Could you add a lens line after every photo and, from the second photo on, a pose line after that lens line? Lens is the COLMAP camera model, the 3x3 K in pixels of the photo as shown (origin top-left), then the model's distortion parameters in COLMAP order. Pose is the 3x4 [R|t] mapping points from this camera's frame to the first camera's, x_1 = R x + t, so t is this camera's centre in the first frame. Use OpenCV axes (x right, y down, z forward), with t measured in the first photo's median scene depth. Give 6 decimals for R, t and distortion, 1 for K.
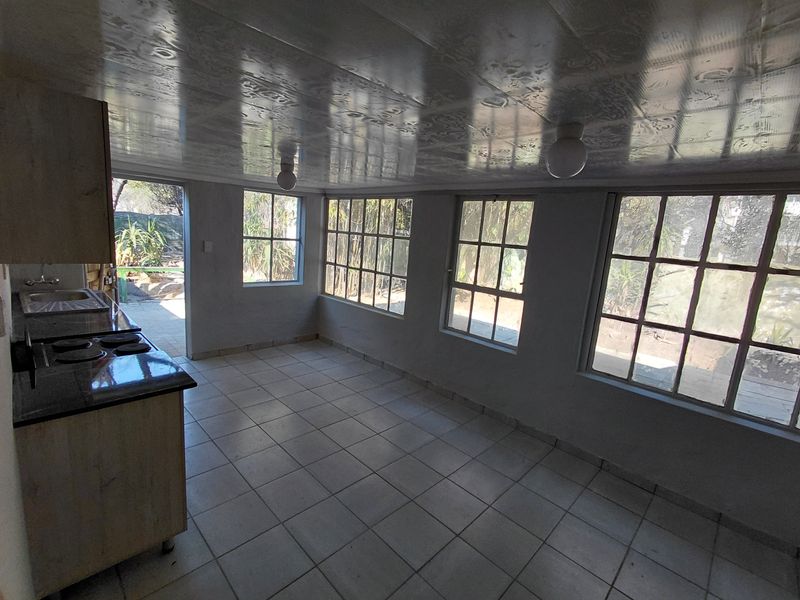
lens RADIAL K [[370.5, 0, 404.7], [0, 370.5, 301.6], [0, 0, 1]] dist [-0.003516, 0.000175]
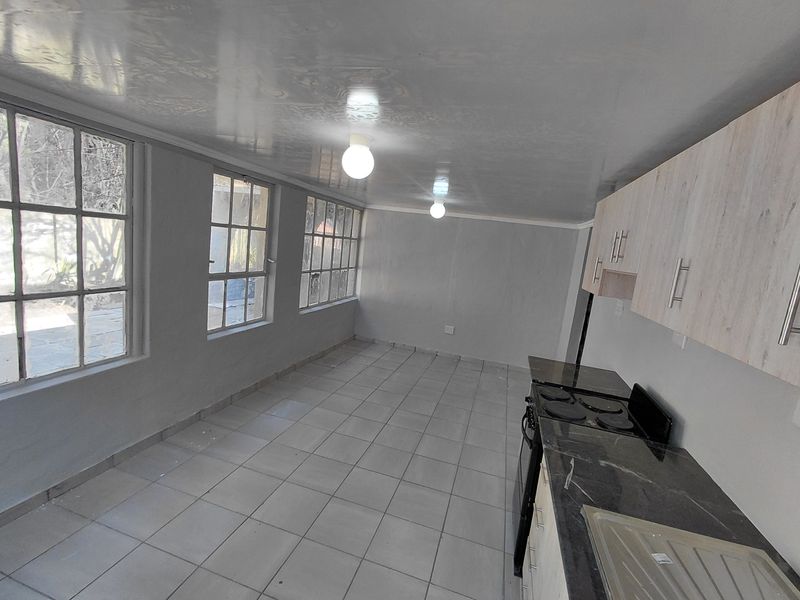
lens RADIAL K [[370.5, 0, 398.3], [0, 370.5, 297.4], [0, 0, 1]] dist [-0.003516, 0.000175]
pose [[-0.436973, -0.260277, 0.860994, -0.752029], [0.025001, 0.953334, 0.300879, -0.237769], [-0.899127, 0.153002, -0.410074, 0.972464]]
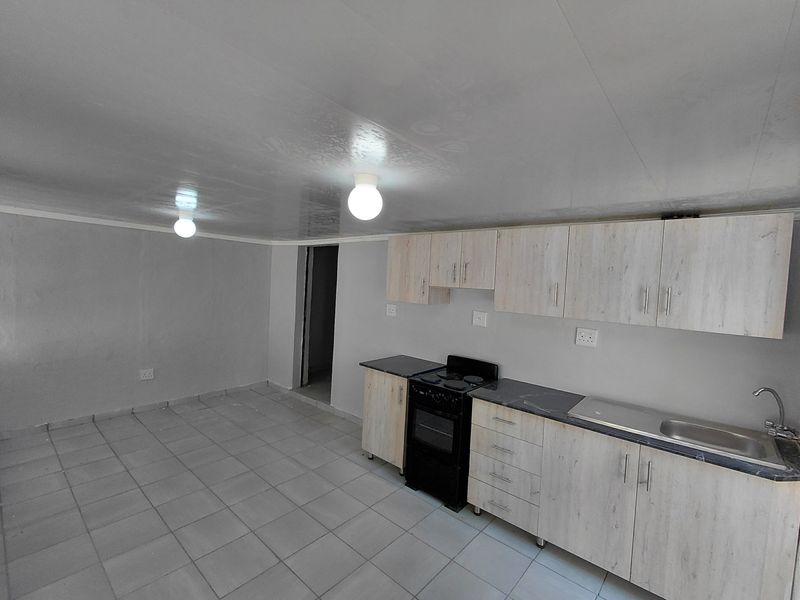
lens RADIAL K [[370.5, 0, 394.9], [0, 370.5, 298.2], [0, 0, 1]] dist [-0.003516, 0.000175]
pose [[-0.991328, -0.121969, -0.048904, -0.284944], [-0.130208, 0.961899, 0.240408, -0.264015], [0.017718, 0.244691, -0.969439, 1.258327]]
